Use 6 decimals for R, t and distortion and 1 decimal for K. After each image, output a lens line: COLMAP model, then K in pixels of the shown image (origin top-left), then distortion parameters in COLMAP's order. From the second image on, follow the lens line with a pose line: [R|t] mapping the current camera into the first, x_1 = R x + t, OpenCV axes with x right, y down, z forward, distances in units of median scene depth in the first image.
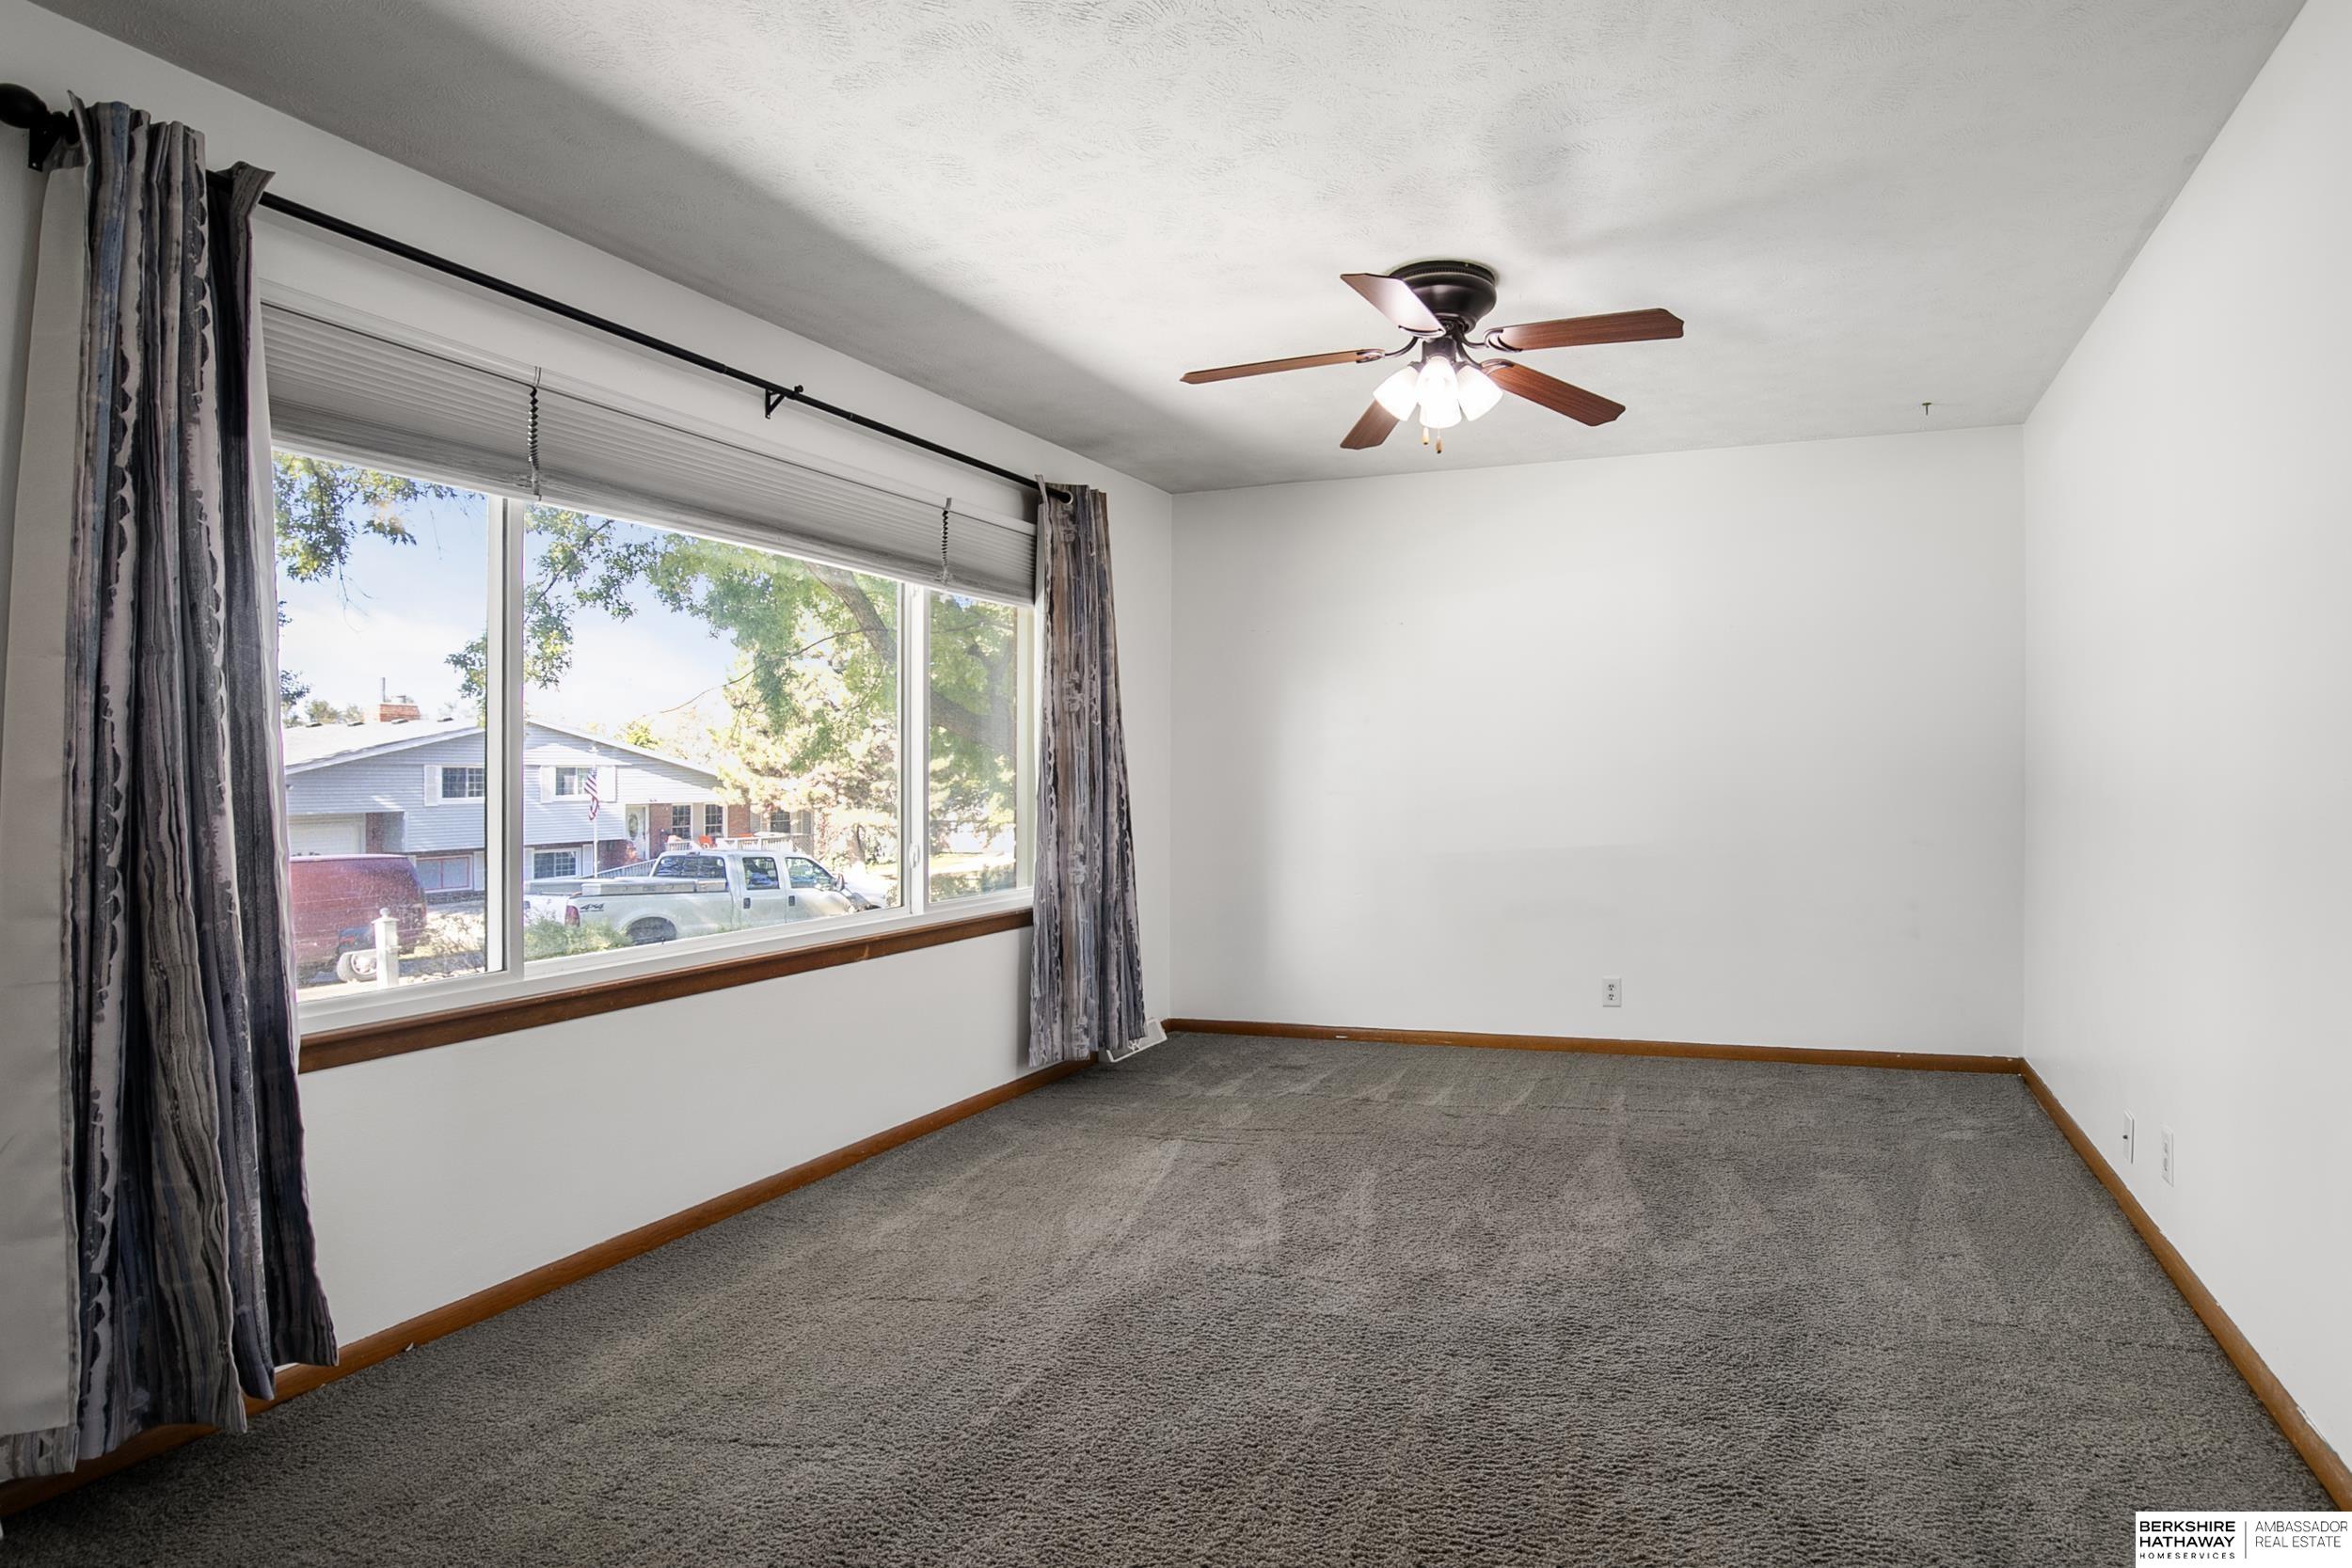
lens RADIAL K [[1134.3, 0, 1187.2], [0, 1134.3, 780.3], [0, 0, 1]] dist [-0.001182, -0.000211]
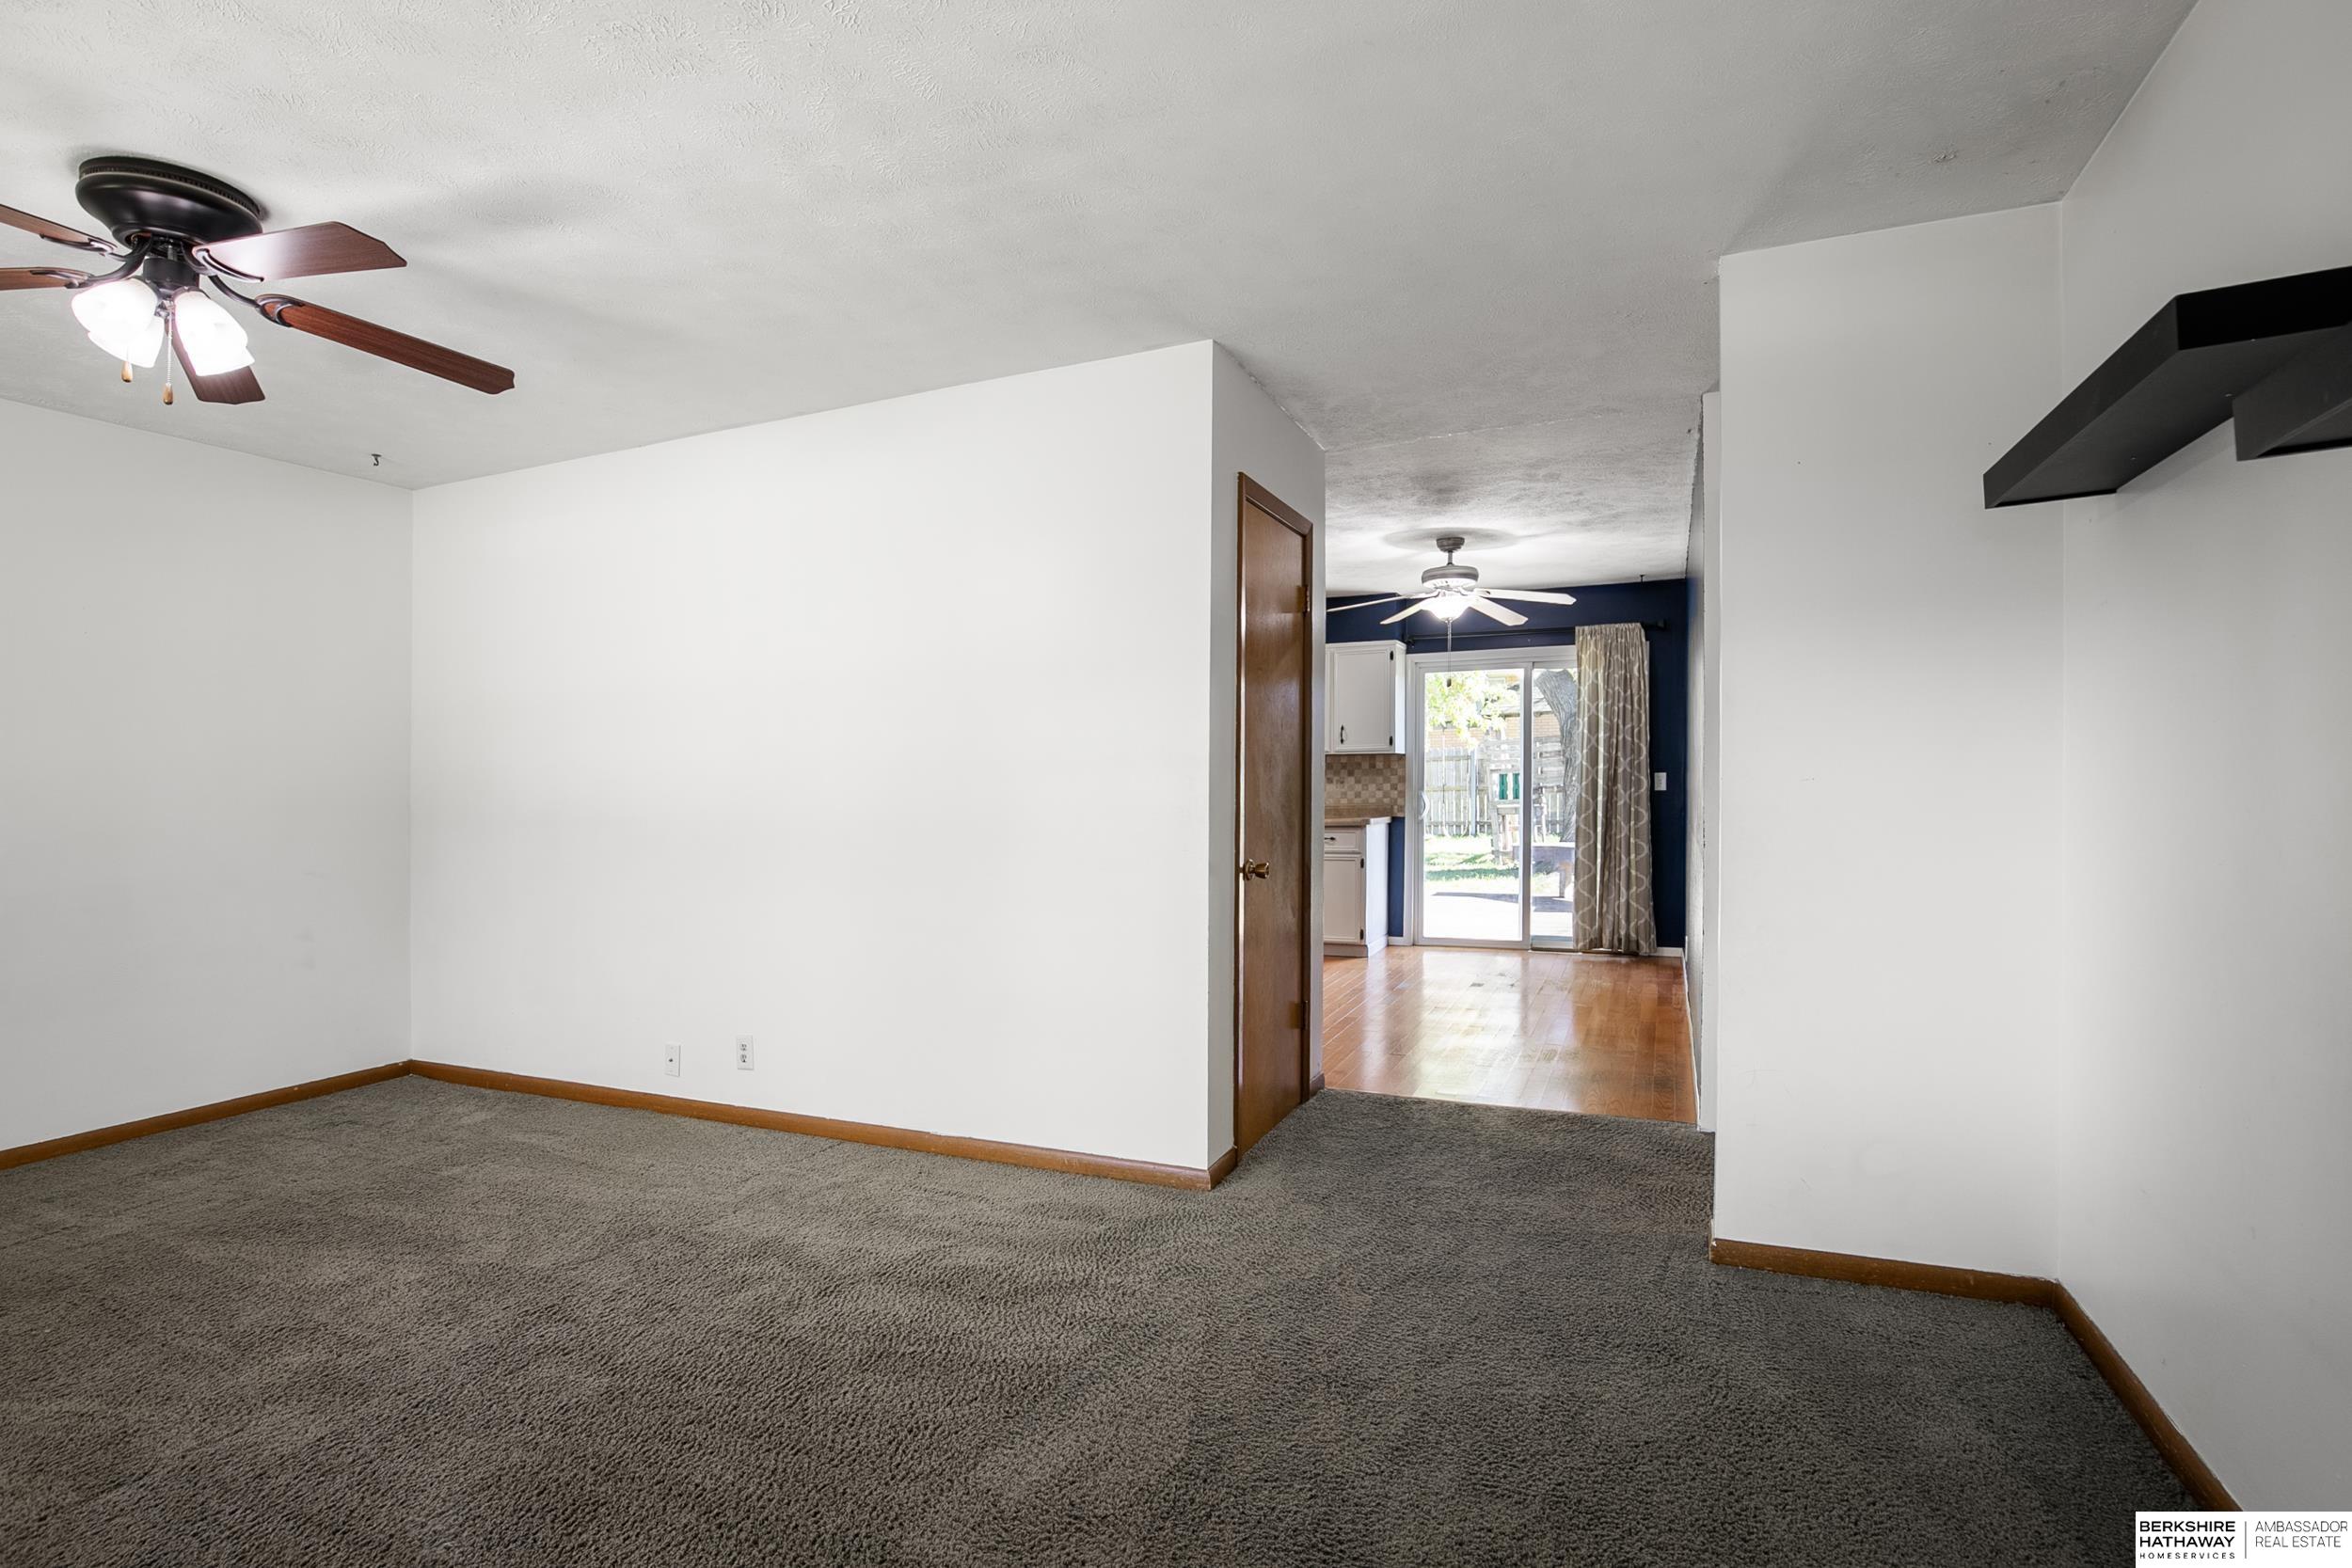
lens RADIAL K [[1075.9, 0, 1183.5], [0, 1075.9, 792.3], [0, 0, 1]] dist [0.004591, -0.001546]
pose [[0.167750, 0.001659, 0.985828, -0.371149], [0.019886, 0.999789, -0.005066, 0.007282], [-0.985629, 0.020454, 0.167682, 0.151060]]
